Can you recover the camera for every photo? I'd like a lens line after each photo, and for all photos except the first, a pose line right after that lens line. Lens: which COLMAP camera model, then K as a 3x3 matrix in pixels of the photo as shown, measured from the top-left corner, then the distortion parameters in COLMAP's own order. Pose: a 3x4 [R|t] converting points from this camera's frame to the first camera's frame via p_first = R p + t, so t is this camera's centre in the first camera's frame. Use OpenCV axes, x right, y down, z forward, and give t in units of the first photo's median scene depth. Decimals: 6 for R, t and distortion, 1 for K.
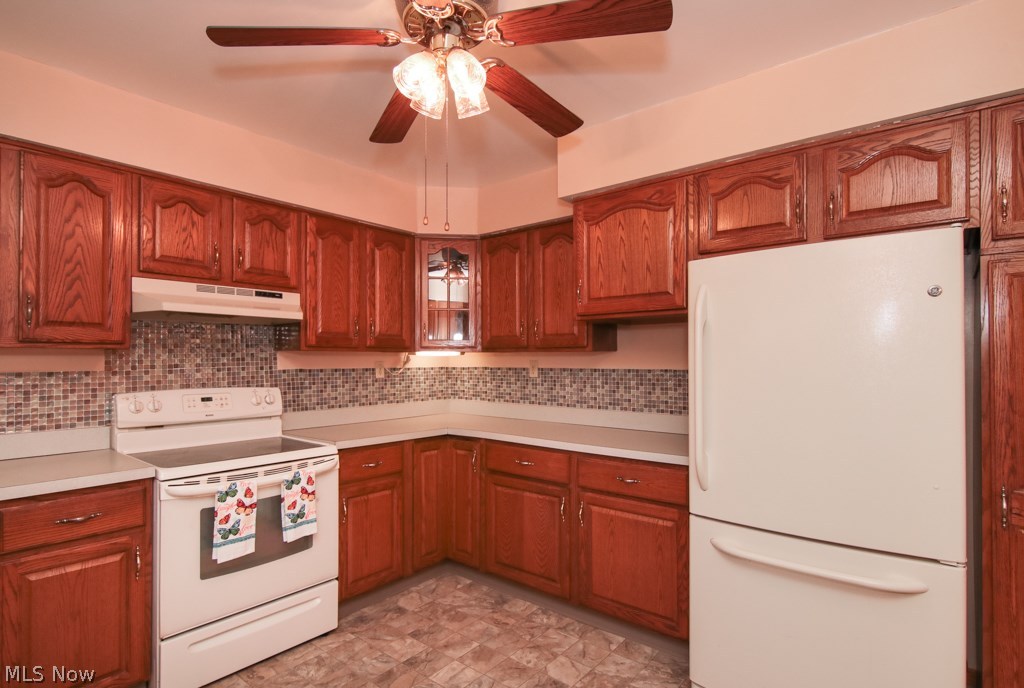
lens RADIAL K [[523.2, 0, 511.5], [0, 523.2, 358.8], [0, 0, 1]] dist [-0.000686, -0.000145]
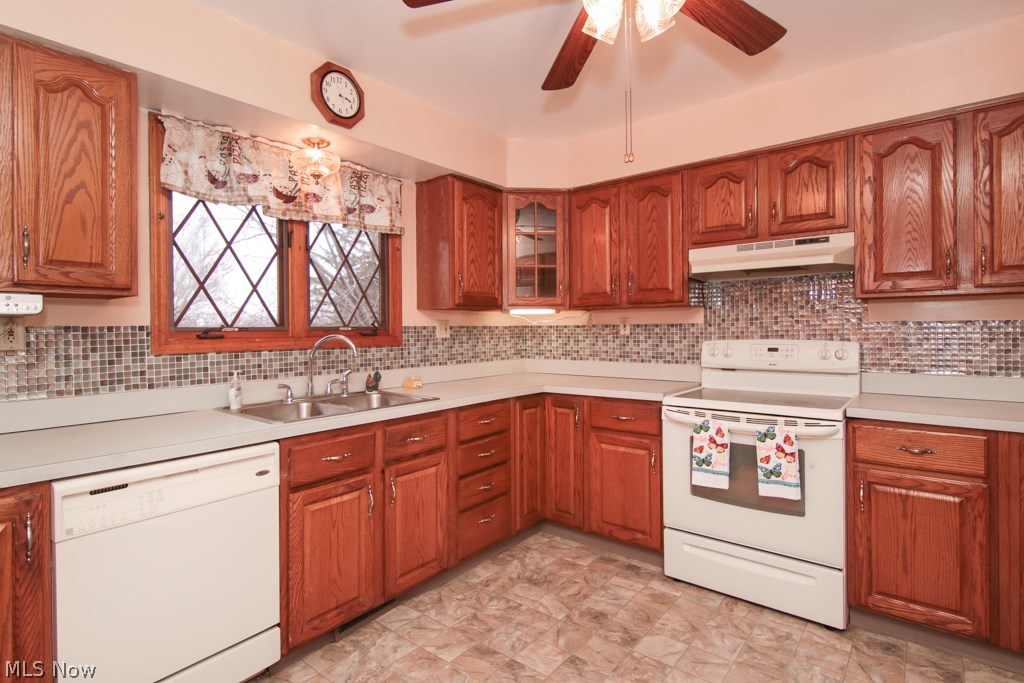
lens RADIAL K [[526.6, 0, 505.4], [0, 526.6, 333.8], [0, 0, 1]] dist [0.018603, -0.009350]
pose [[-0.002431, 0.011305, -0.999933, 0.542192], [0.013776, 0.999842, 0.011271, 0.028253], [0.999902, -0.013748, -0.002586, 0.503510]]
